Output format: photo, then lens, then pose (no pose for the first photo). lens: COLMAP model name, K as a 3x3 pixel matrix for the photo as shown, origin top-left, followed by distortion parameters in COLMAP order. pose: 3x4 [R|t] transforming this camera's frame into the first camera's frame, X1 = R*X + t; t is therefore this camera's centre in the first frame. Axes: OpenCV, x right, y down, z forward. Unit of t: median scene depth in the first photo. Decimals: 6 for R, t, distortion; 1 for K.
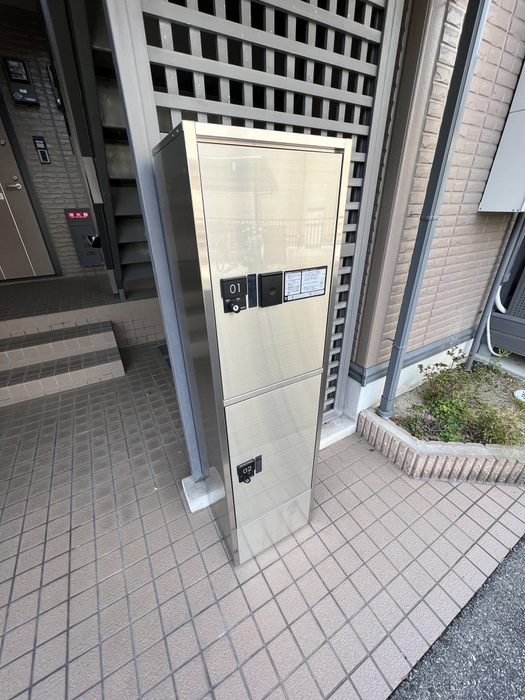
lens RADIAL K [[279.5, 0, 263.9], [0, 279.5, 349.0], [0, 0, 1]] dist [0.001229, 0.000044]
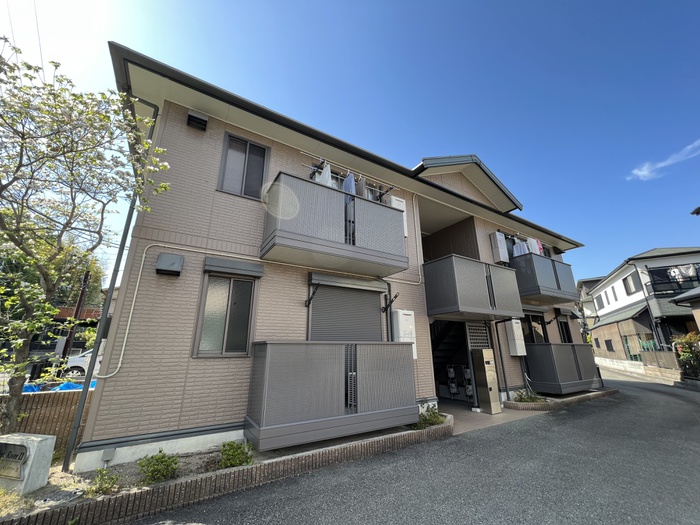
lens RADIAL K [[279.5, 0, 350.0], [0, 279.5, 262.5], [0, 0, 1]] dist [0.001229, 0.000044]
pose [[0.999554, 0.013081, 0.026861, -3.951371], [0.009463, 0.714152, -0.699927, 3.141002], [-0.028339, 0.699868, 0.713709, -6.384005]]
